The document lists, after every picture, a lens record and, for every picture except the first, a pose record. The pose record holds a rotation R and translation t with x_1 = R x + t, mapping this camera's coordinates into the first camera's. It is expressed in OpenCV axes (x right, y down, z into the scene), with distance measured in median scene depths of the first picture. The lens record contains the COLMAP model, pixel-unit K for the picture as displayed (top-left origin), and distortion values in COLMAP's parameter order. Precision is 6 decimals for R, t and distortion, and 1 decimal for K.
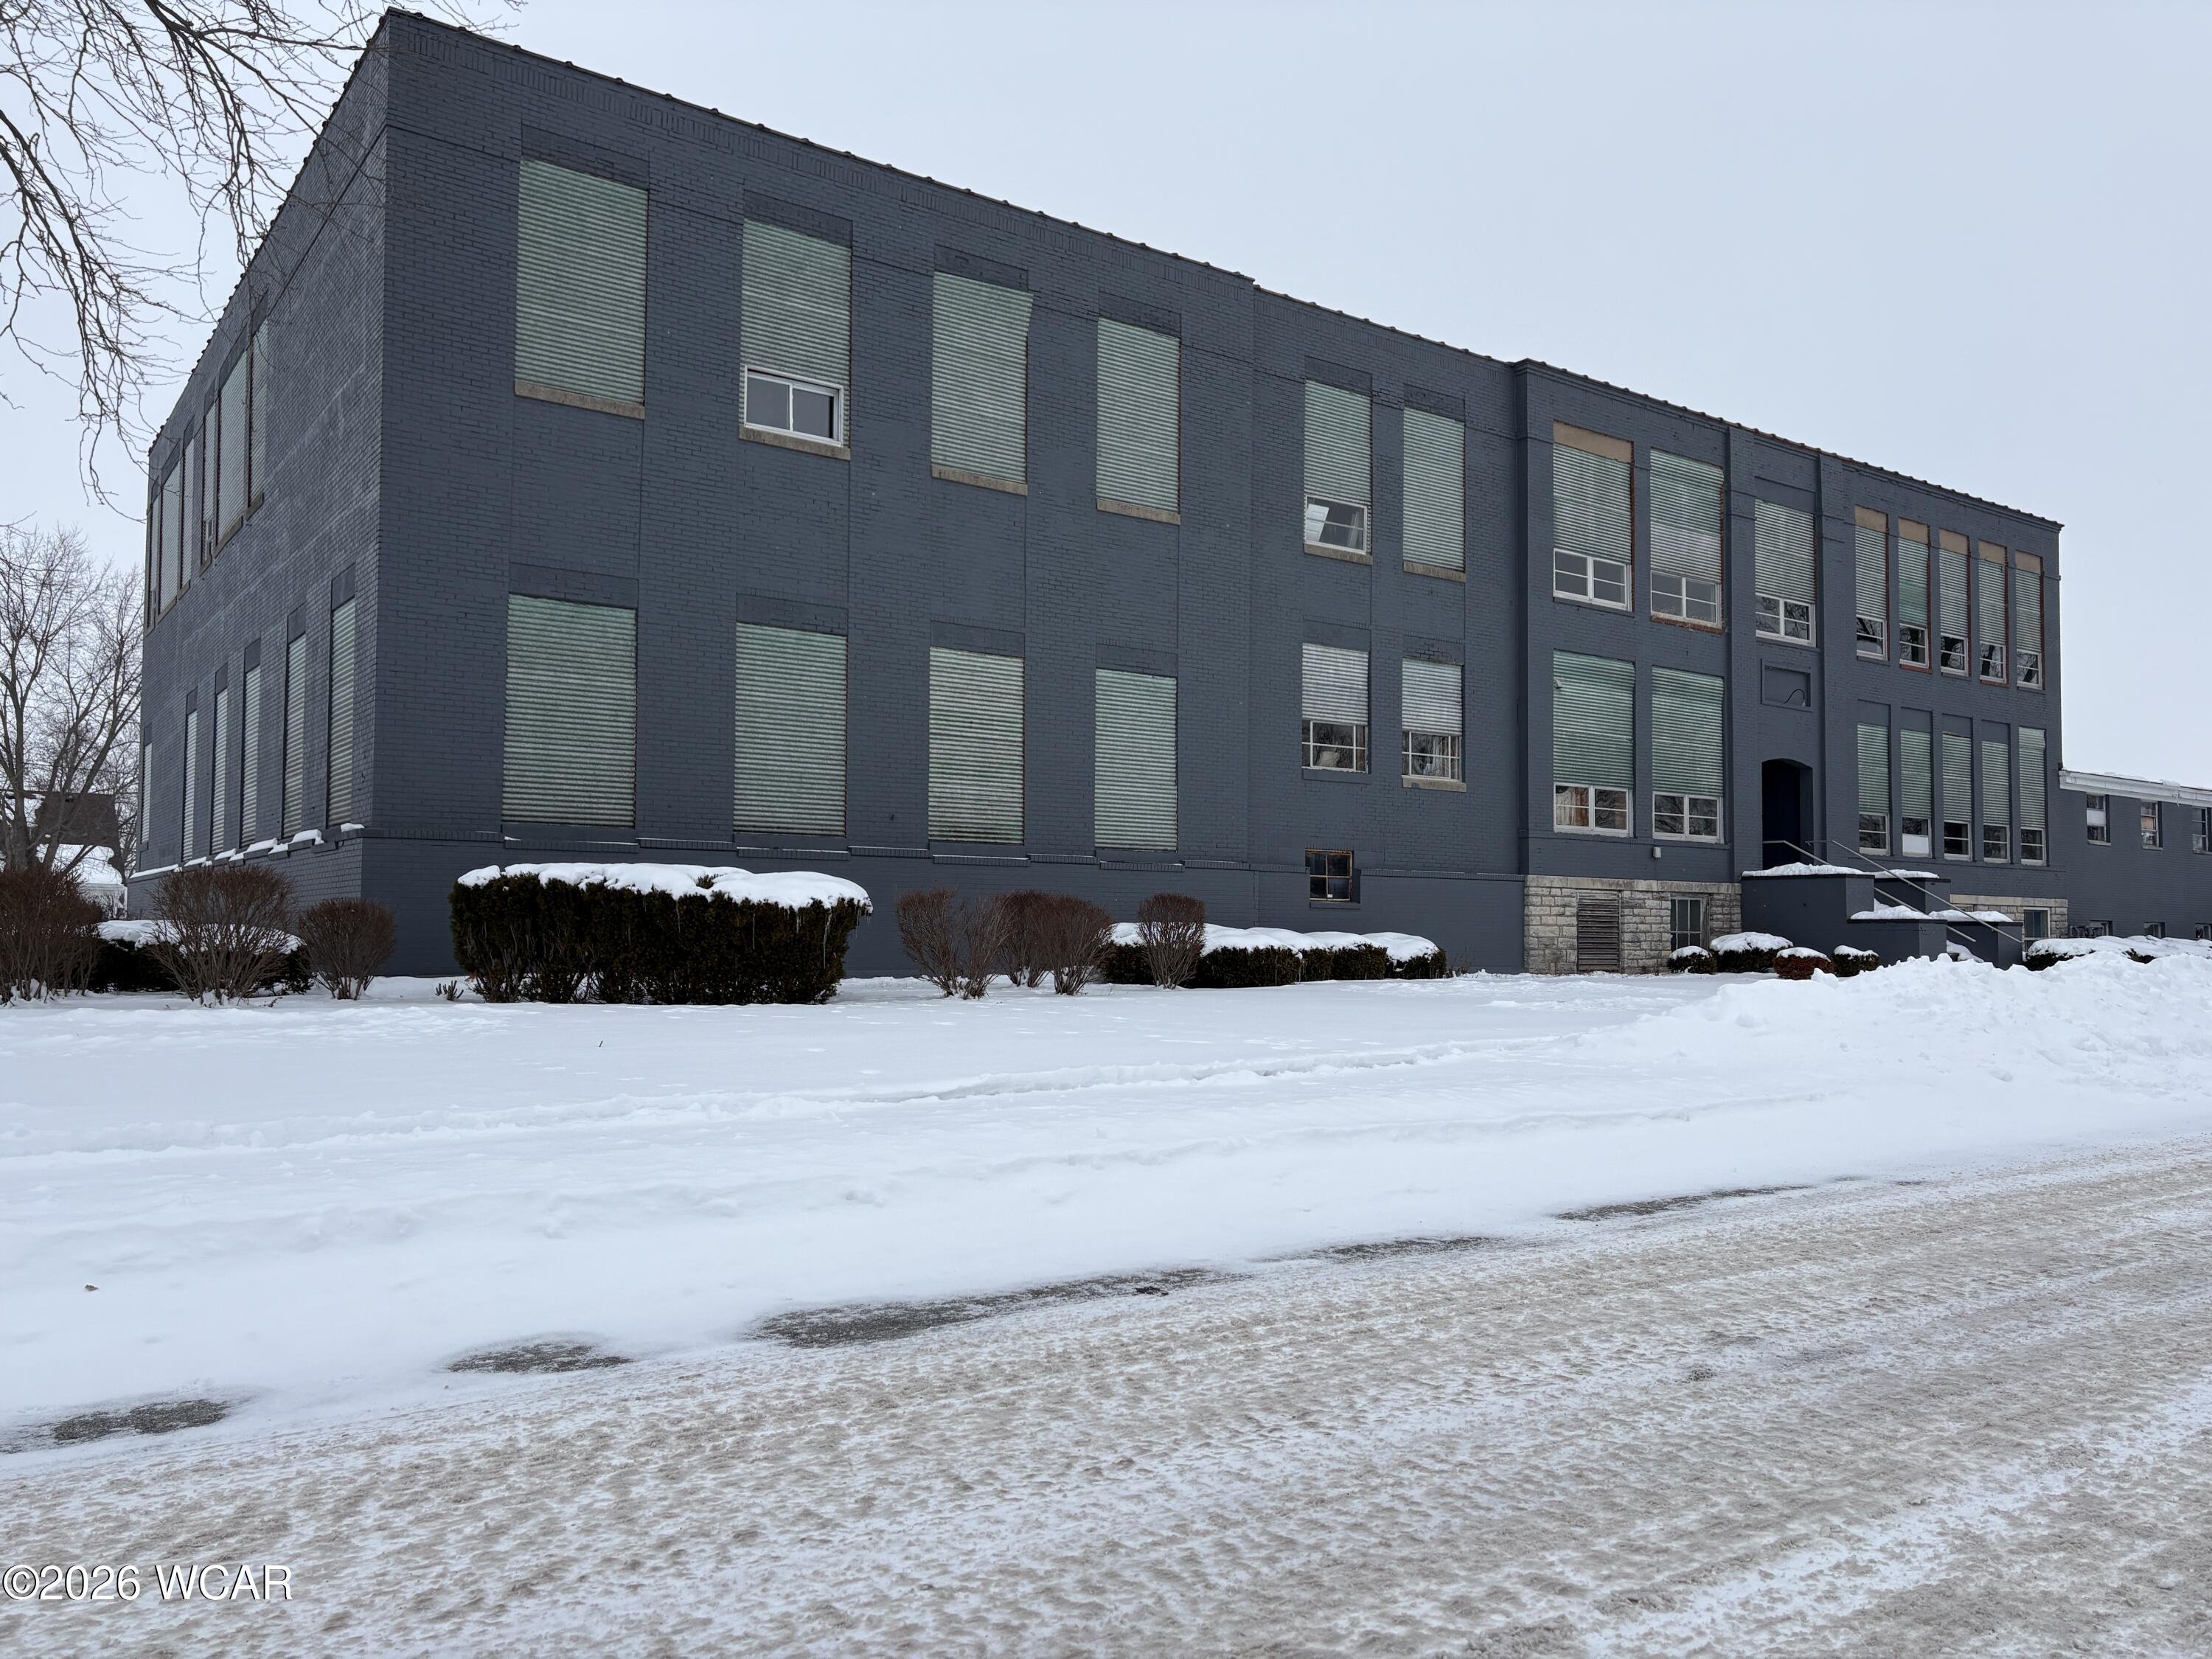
lens RADIAL K [[1673.7, 0, 1108.5], [0, 1673.7, 843.1], [0, 0, 1]] dist [0.059984, -0.059783]
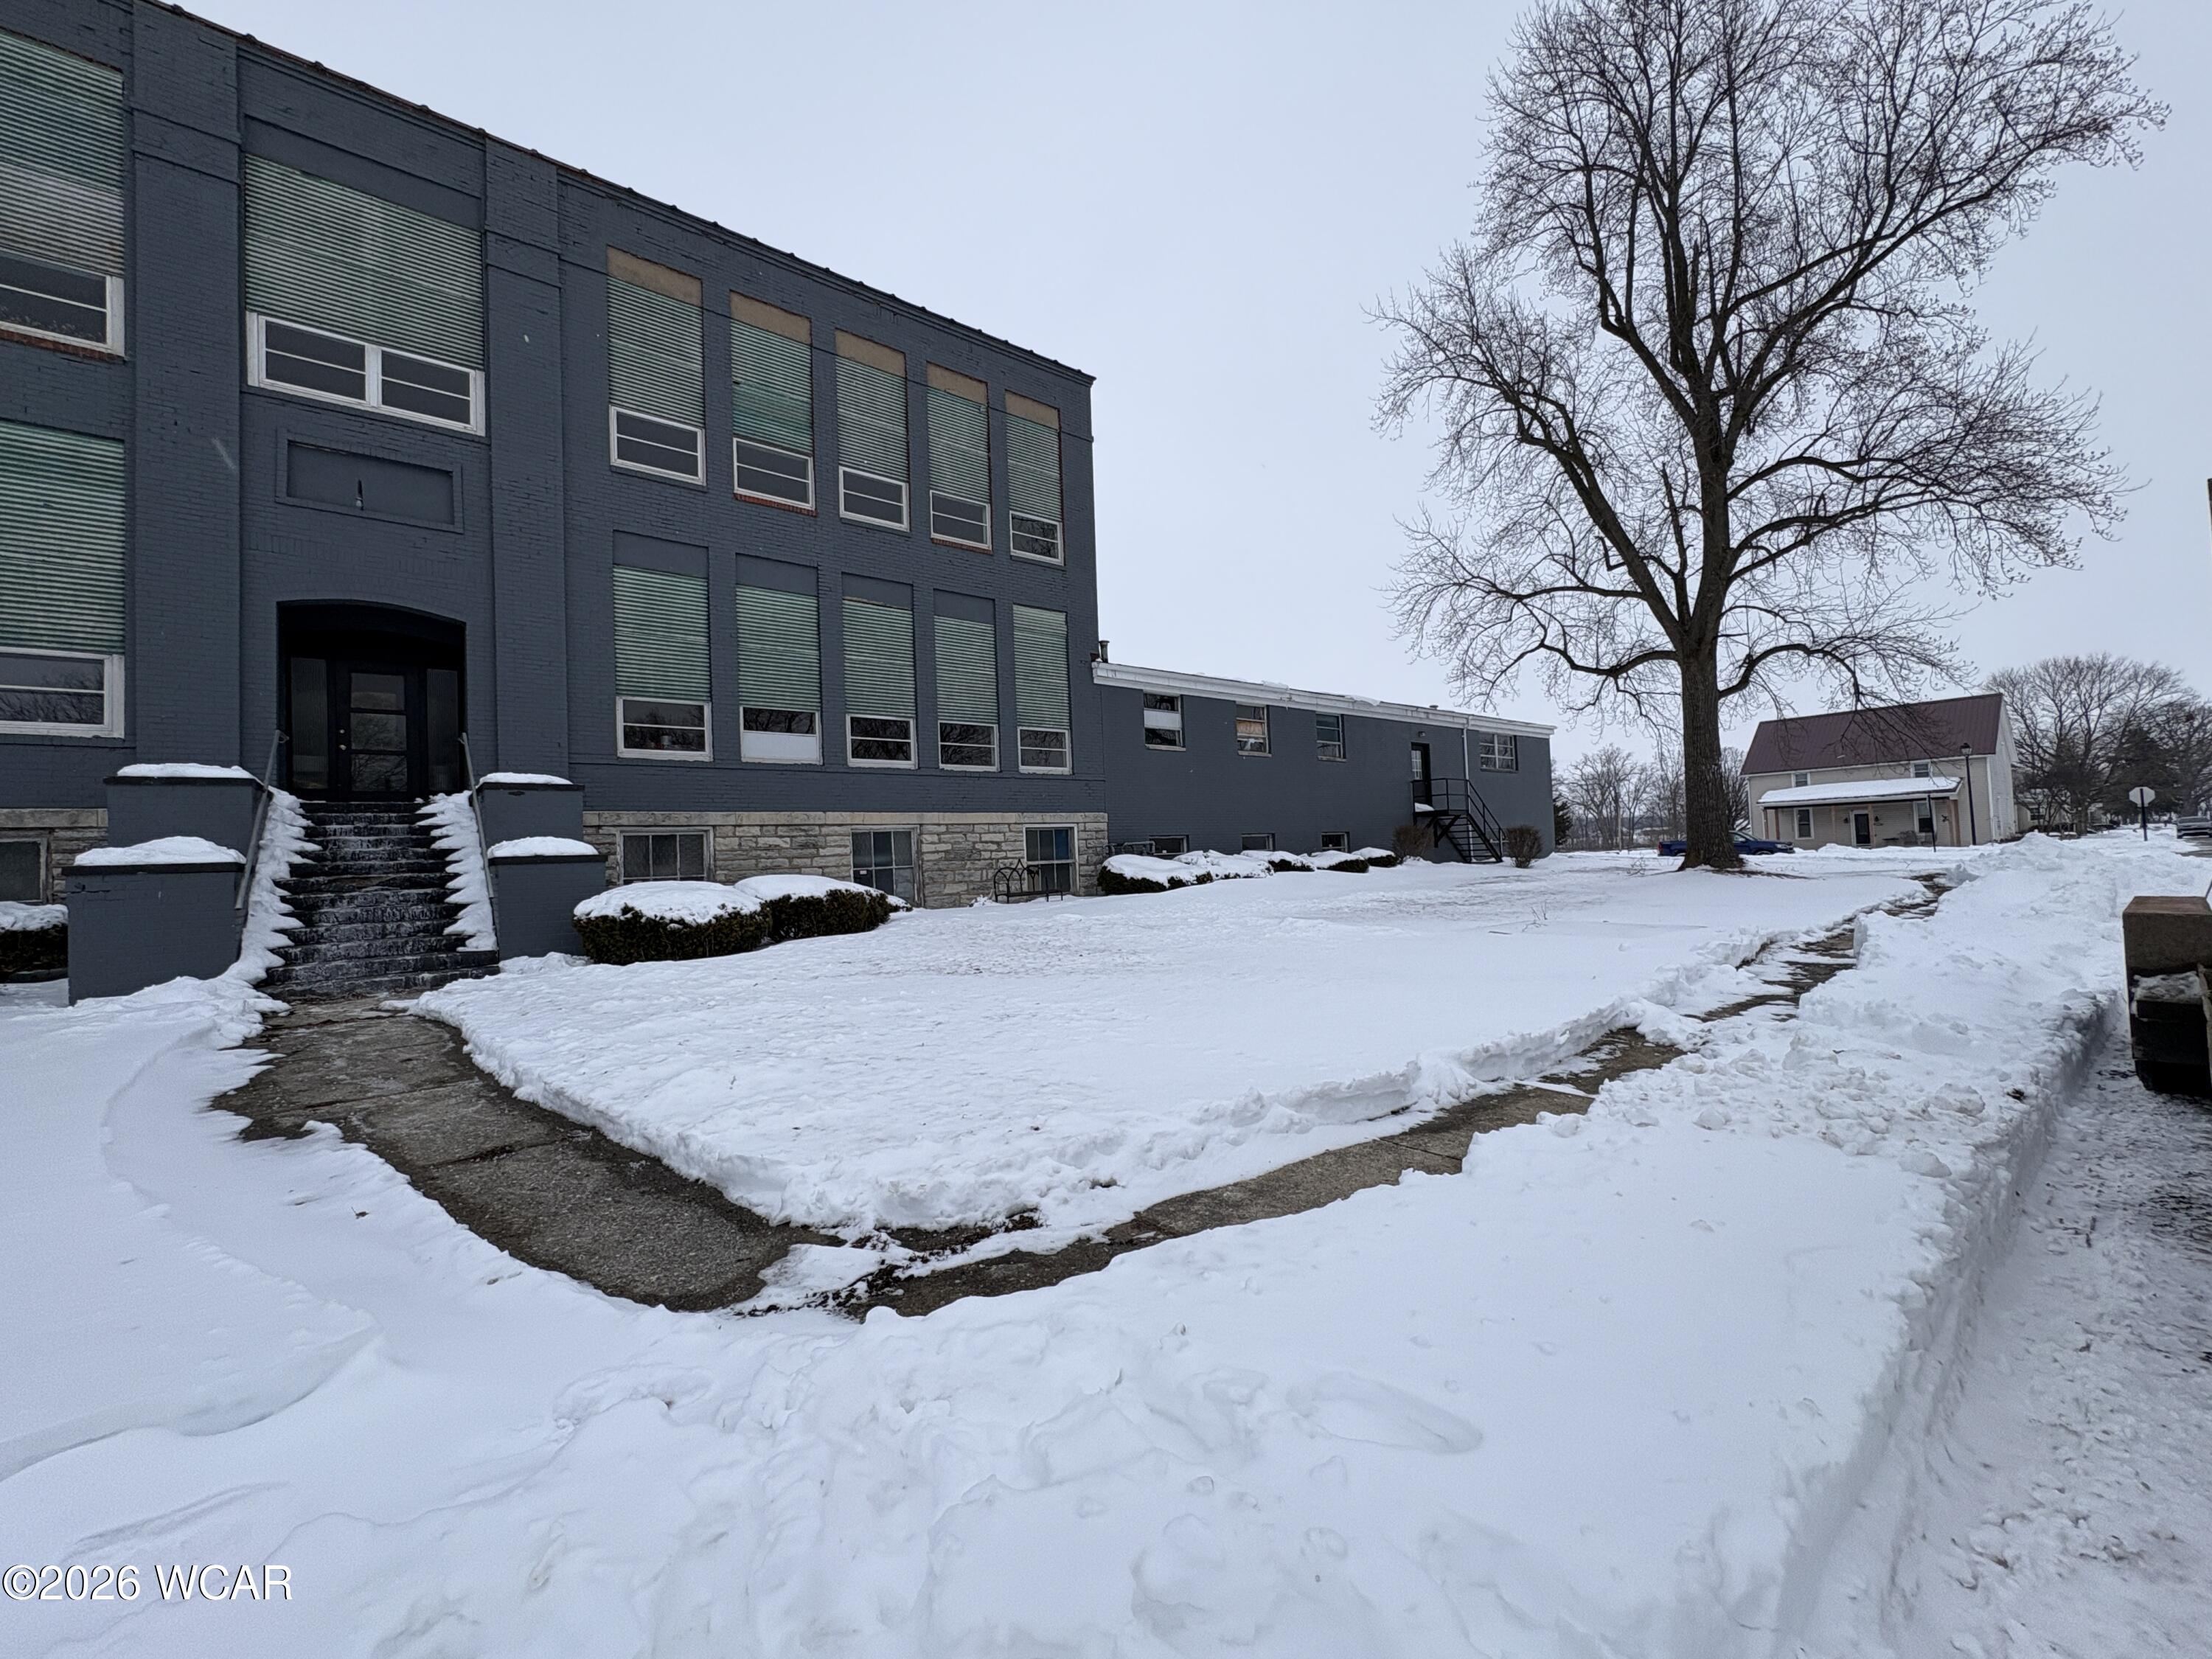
lens RADIAL K [[884.4, 0, 1110.3], [0, 884.4, 830.2], [0, 0, 1]] dist [-0.001062, 0.000474]
pose [[0.997296, -0.045956, 0.057354, 1.046624], [0.044562, 0.998685, 0.025340, 0.059141], [-0.058443, -0.022716, 0.998032, 1.073795]]
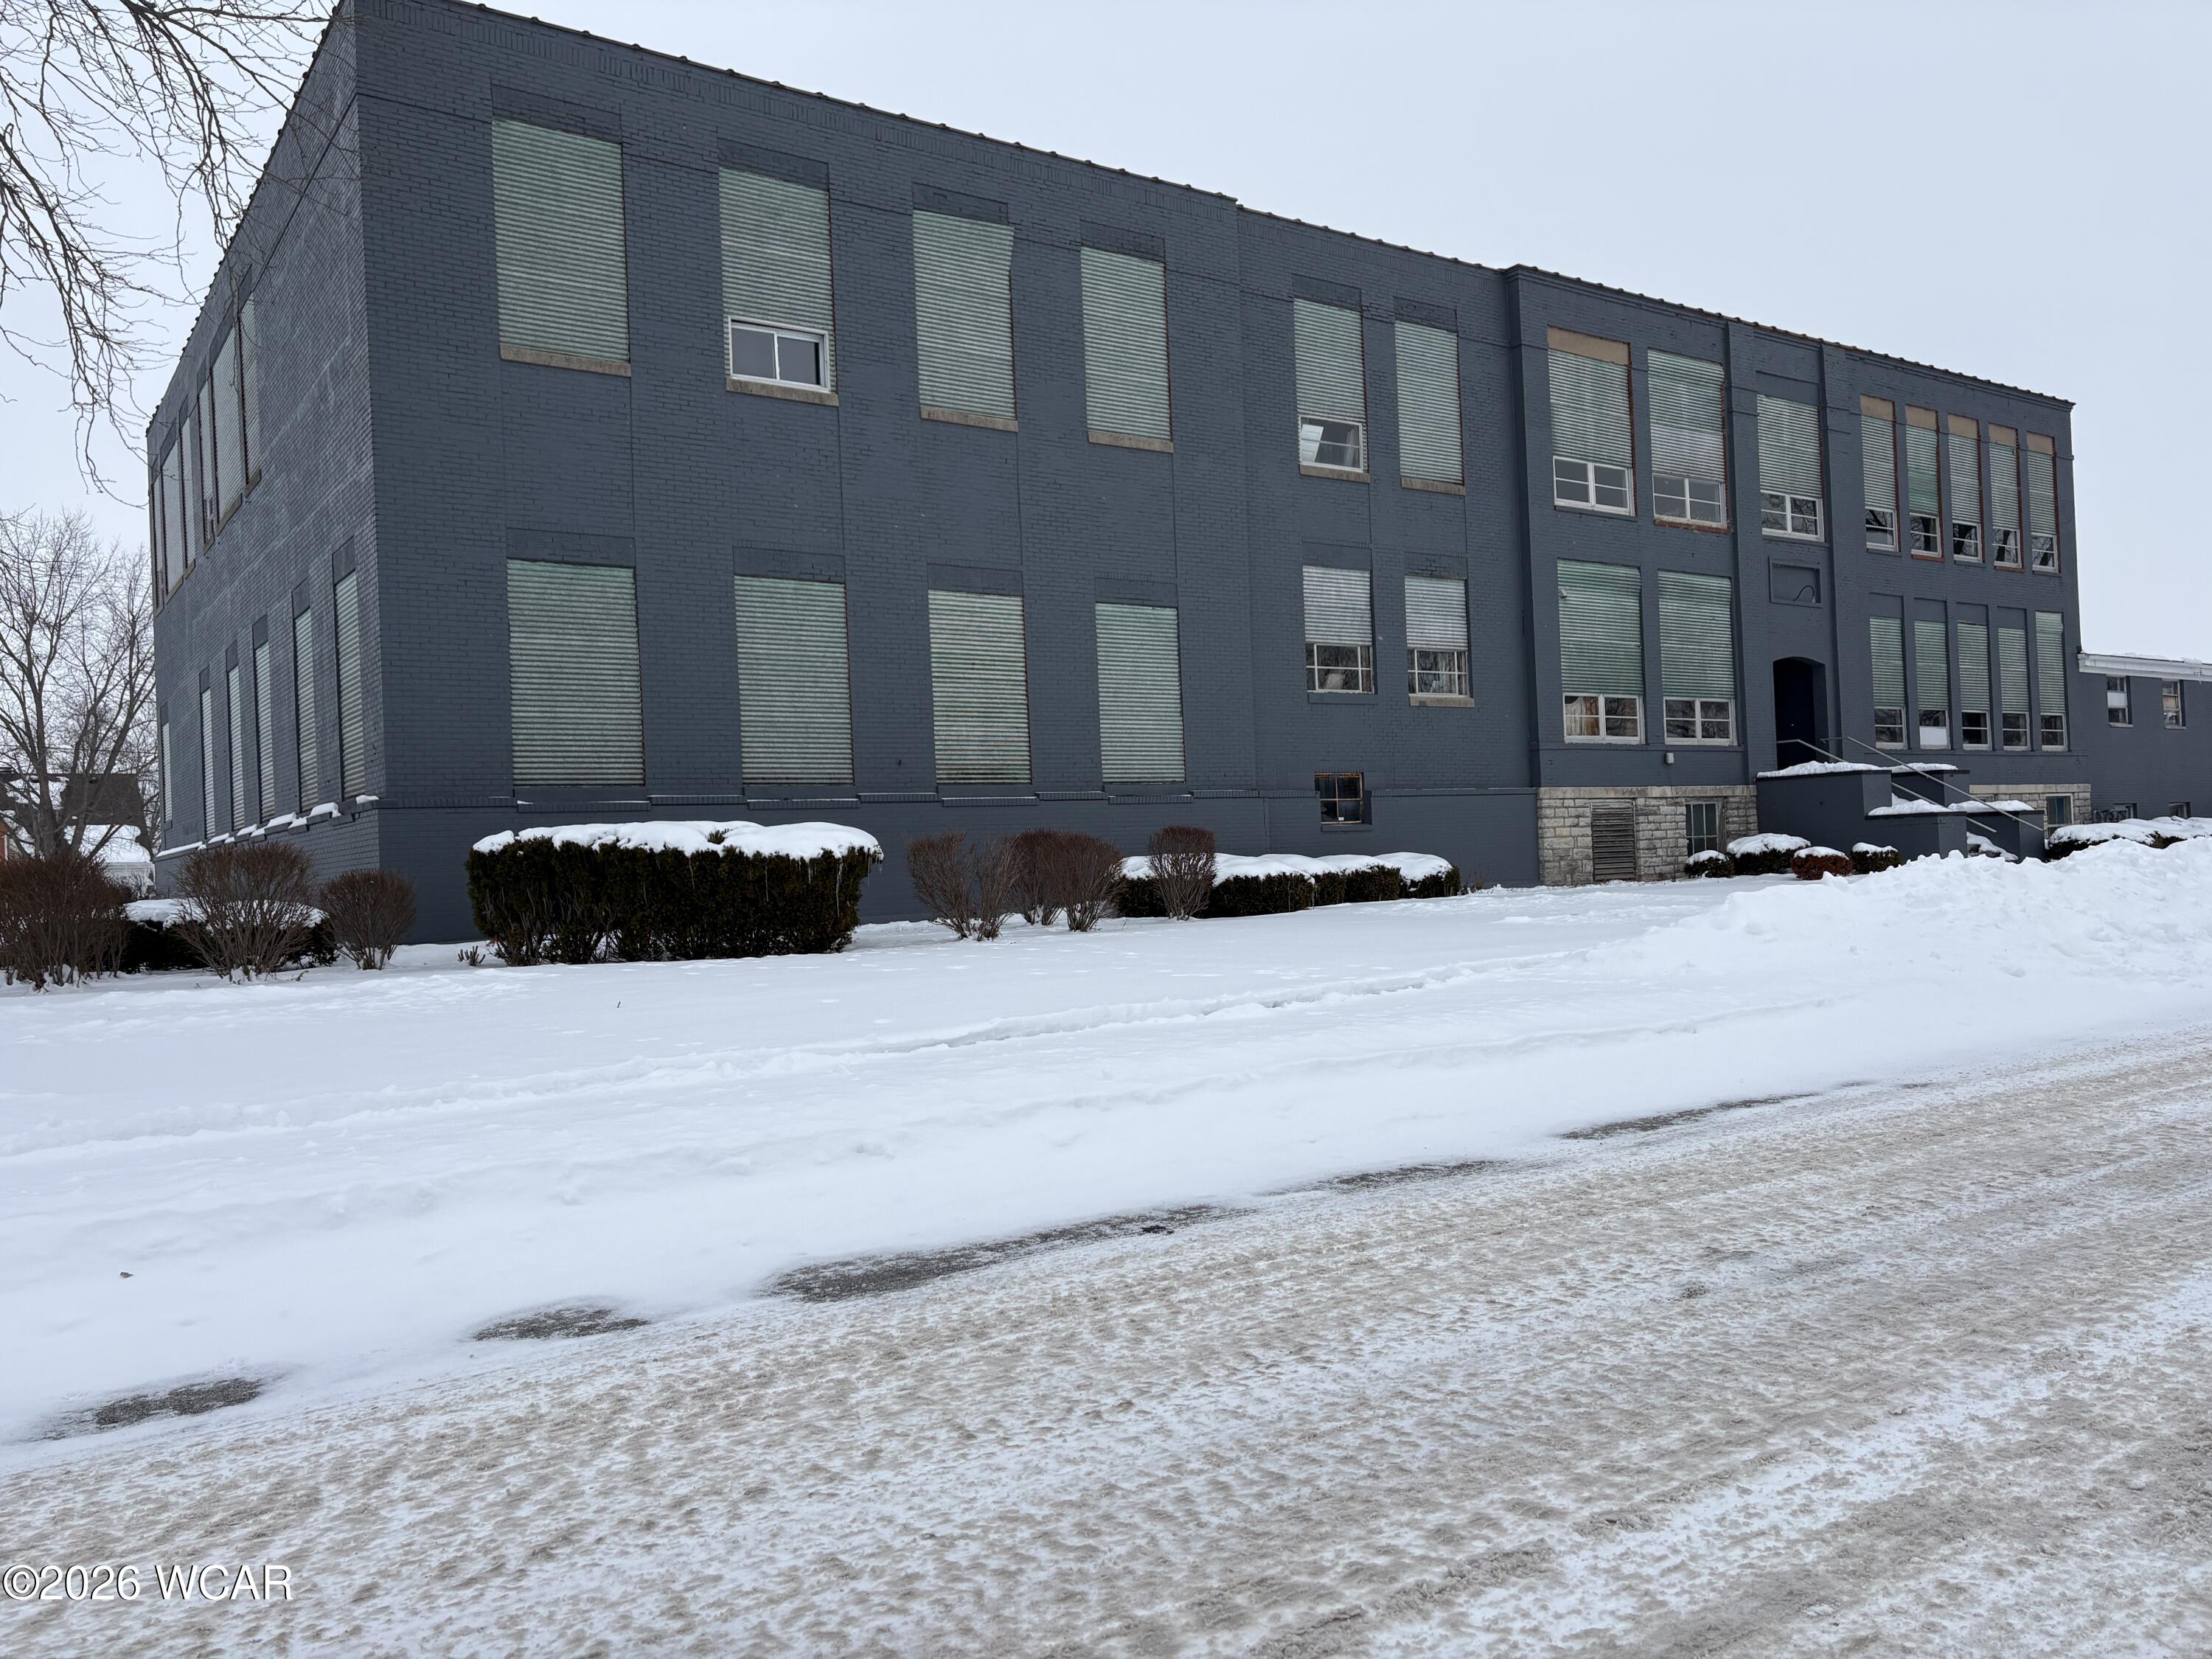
lens RADIAL K [[1673.7, 0, 1092.2], [0, 1673.7, 828.4], [0, 0, 1]] dist [0.059984, -0.059783]
pose [[0.998632, -0.048348, -0.019910, 0.004385], [0.048976, 0.998275, 0.032366, -0.002796], [0.018310, -0.033297, 0.999278, -0.002469]]
